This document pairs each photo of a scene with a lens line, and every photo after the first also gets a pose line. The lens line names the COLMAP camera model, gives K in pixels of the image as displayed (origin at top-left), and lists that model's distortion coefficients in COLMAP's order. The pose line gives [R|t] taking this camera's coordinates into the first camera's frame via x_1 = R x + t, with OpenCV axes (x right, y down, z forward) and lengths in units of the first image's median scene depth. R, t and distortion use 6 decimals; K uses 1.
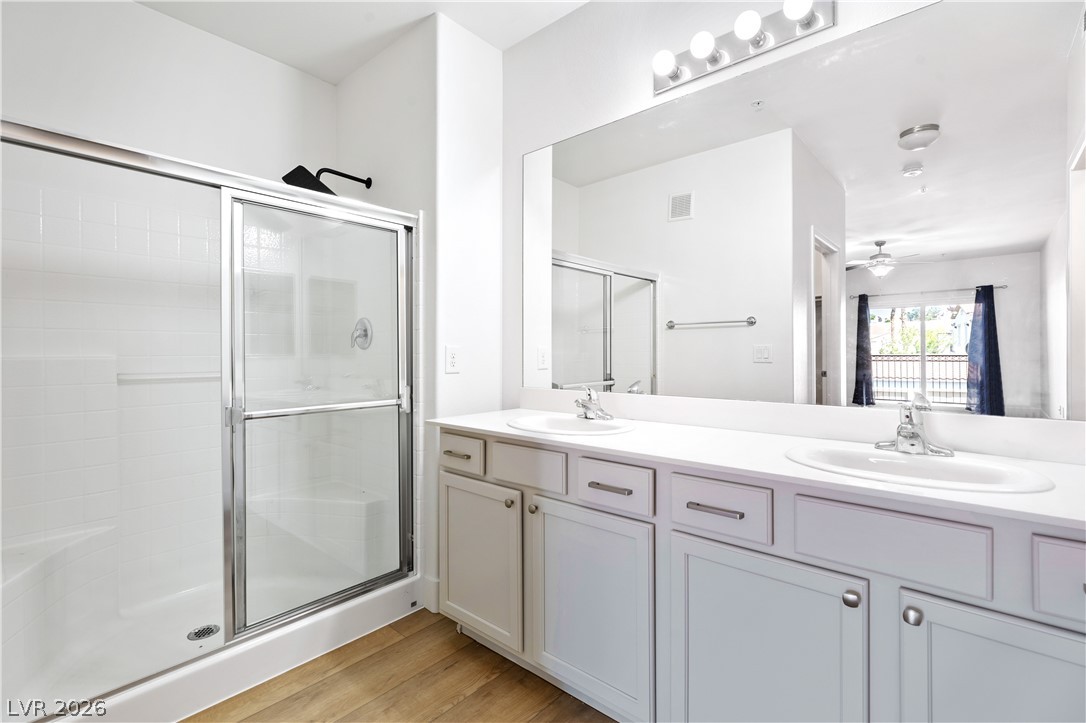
lens RADIAL K [[488.1, 0, 540.6], [0, 488.1, 349.7], [0, 0, 1]] dist [0.001165, -0.000536]
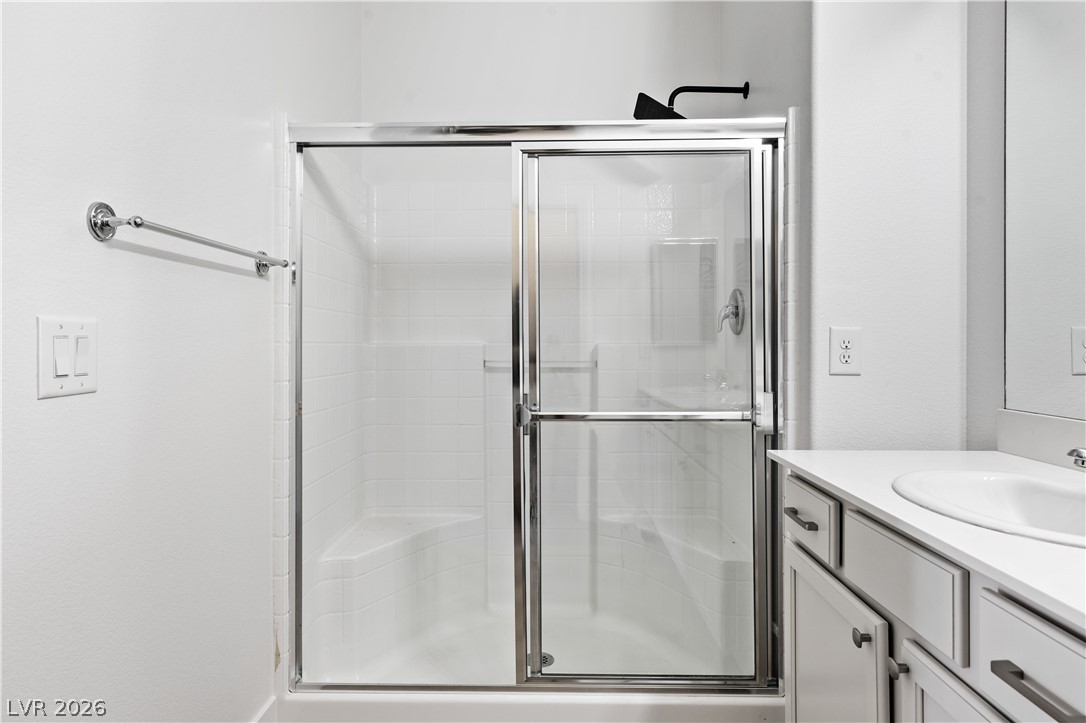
lens RADIAL K [[639.0, 0, 535.5], [0, 639.0, 337.4], [0, 0, 1]] dist [-0.001552, 0.002160]
pose [[0.645651, -0.002119, -0.763629, 0.161932], [0.001031, 0.999998, -0.001903, 0.005172], [0.763632, 0.000441, 0.645652, 0.235291]]
